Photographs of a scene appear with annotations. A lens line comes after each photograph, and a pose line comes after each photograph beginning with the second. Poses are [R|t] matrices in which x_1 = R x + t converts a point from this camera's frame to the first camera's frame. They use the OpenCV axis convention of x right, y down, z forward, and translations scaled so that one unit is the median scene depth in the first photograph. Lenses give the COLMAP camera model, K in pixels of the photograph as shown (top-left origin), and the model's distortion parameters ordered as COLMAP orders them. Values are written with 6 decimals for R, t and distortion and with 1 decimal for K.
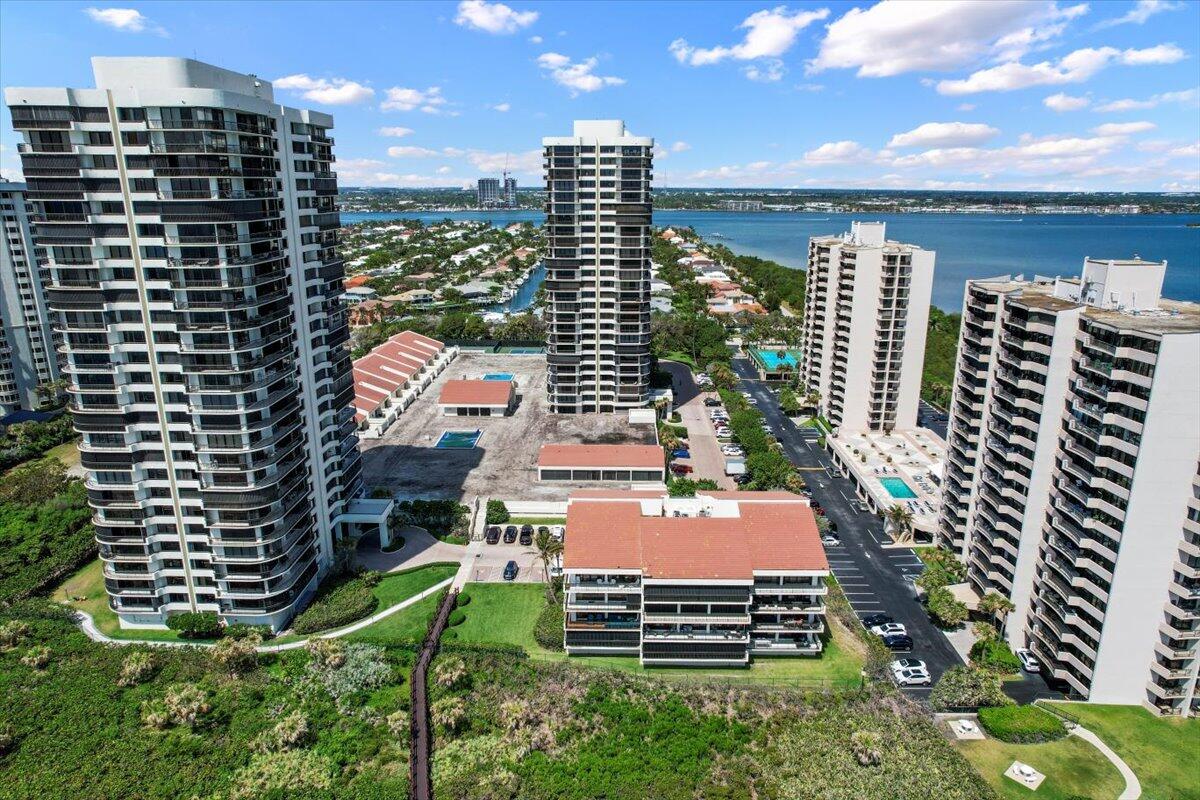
lens RADIAL K [[781.2, 0, 609.9], [0, 781.2, 402.5], [0, 0, 1]] dist [-0.031564, 0.020883]
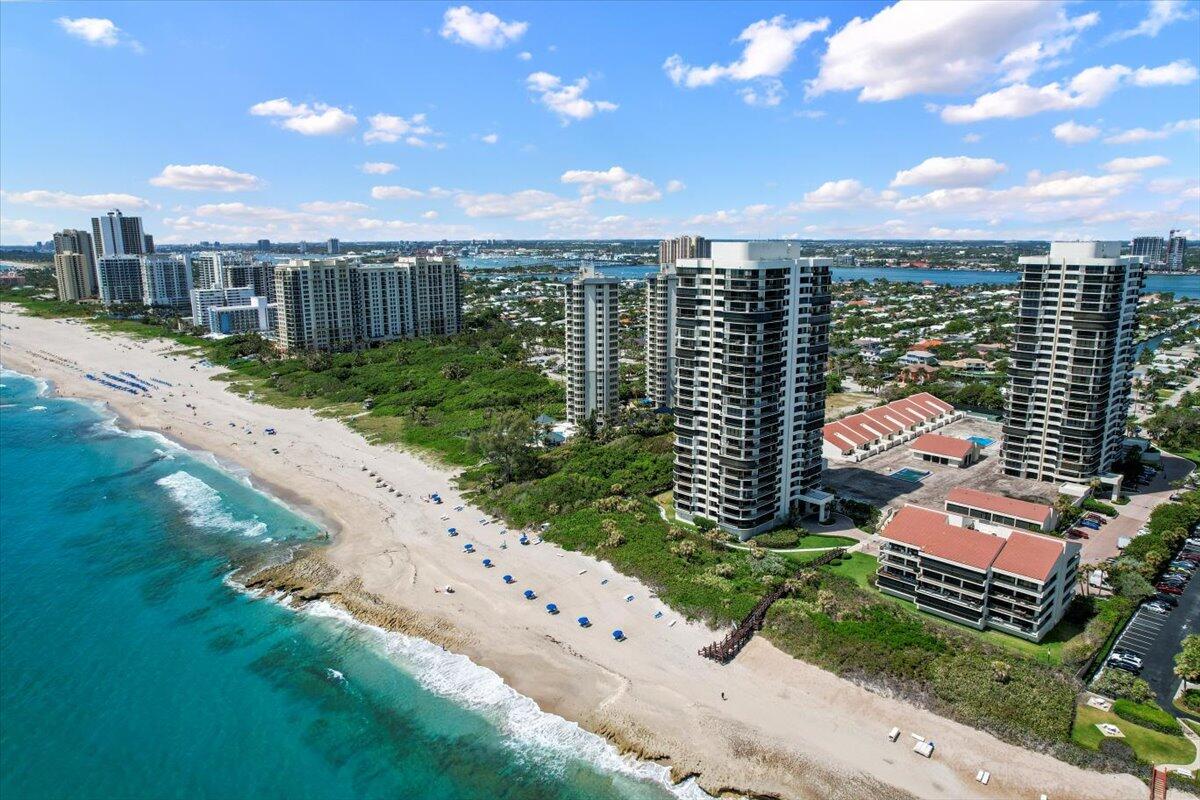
lens RADIAL K [[803.9, 0, 605.7], [0, 803.9, 400.6], [0, 0, 1]] dist [-0.026777, 0.018136]
pose [[0.719789, 0.140989, -0.679725, 0.601120], [-0.186683, 0.982401, 0.006085, 0.018781], [0.668621, 0.122513, 0.733442, -0.670176]]
